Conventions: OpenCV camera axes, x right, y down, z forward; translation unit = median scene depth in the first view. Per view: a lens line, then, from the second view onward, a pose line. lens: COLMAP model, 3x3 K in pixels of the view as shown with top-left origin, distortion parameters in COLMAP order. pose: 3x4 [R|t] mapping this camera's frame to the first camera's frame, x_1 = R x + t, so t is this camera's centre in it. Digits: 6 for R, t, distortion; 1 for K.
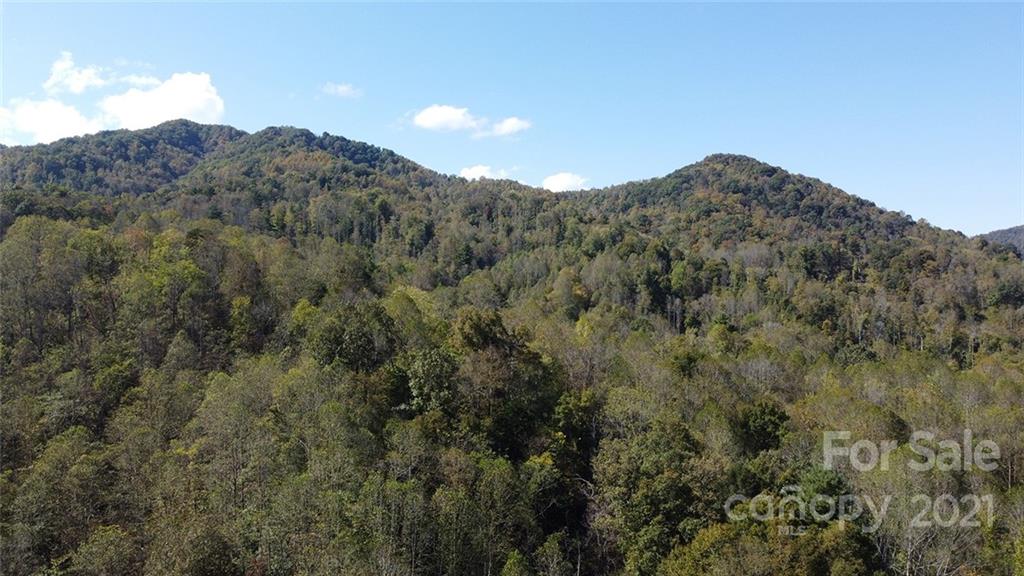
lens RADIAL K [[778.4, 0, 508.7], [0, 778.4, 284.3], [0, 0, 1]] dist [-0.005967, -0.003214]
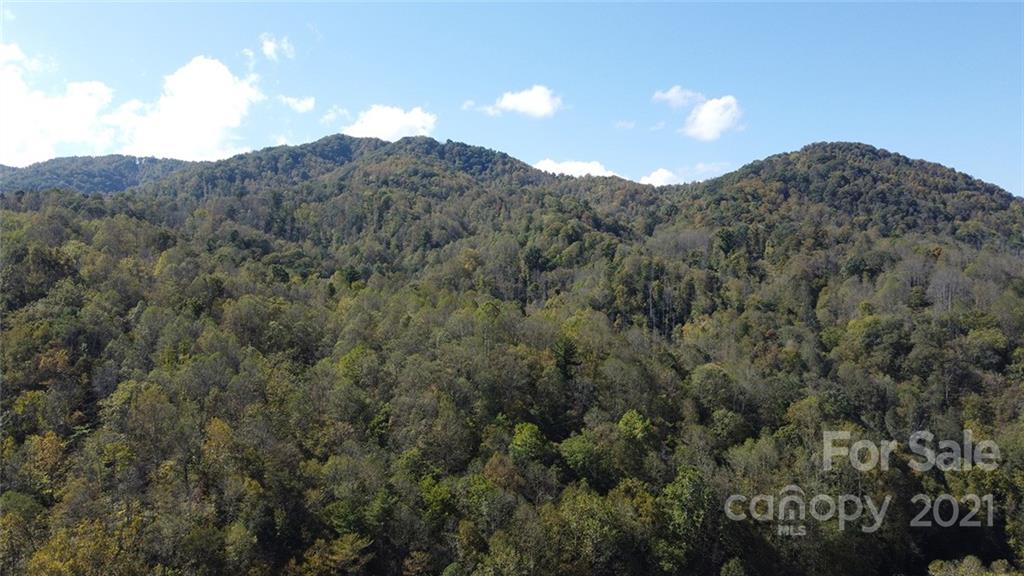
lens RADIAL K [[778.4, 0, 508.7], [0, 778.4, 284.3], [0, 0, 1]] dist [-0.005967, -0.003214]
pose [[0.961807, 0.002820, -0.273715, 0.238282], [-0.002579, 0.999996, 0.001241, 0.018387], [0.273718, -0.000488, 0.961810, -0.086940]]
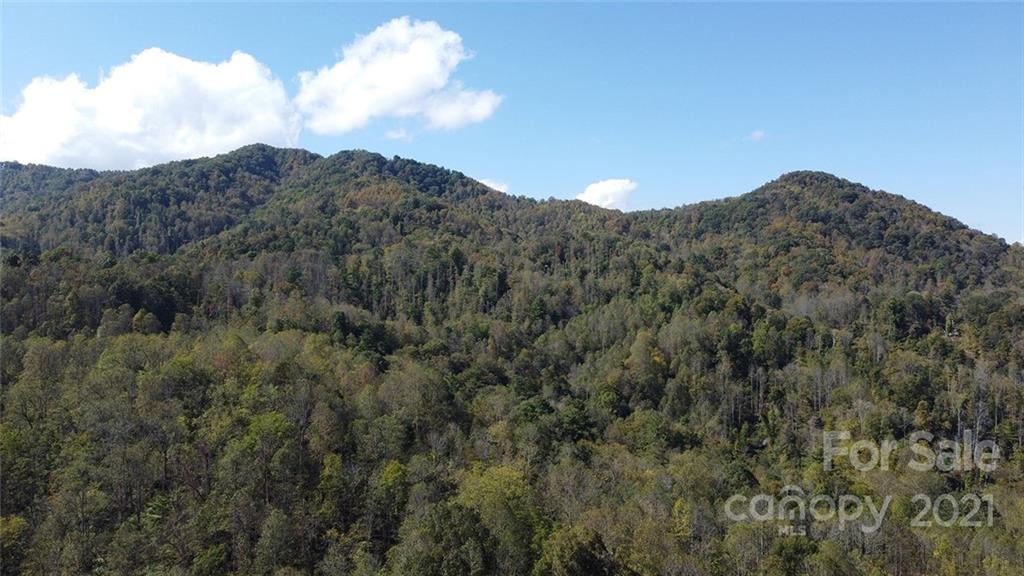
lens RADIAL K [[778.4, 0, 508.7], [0, 778.4, 284.3], [0, 0, 1]] dist [-0.005967, -0.003214]
pose [[0.996375, -0.002404, -0.085032, -0.006006], [0.002314, 0.999997, -0.001158, -0.040246], [0.085034, 0.000957, 0.996378, 0.004305]]
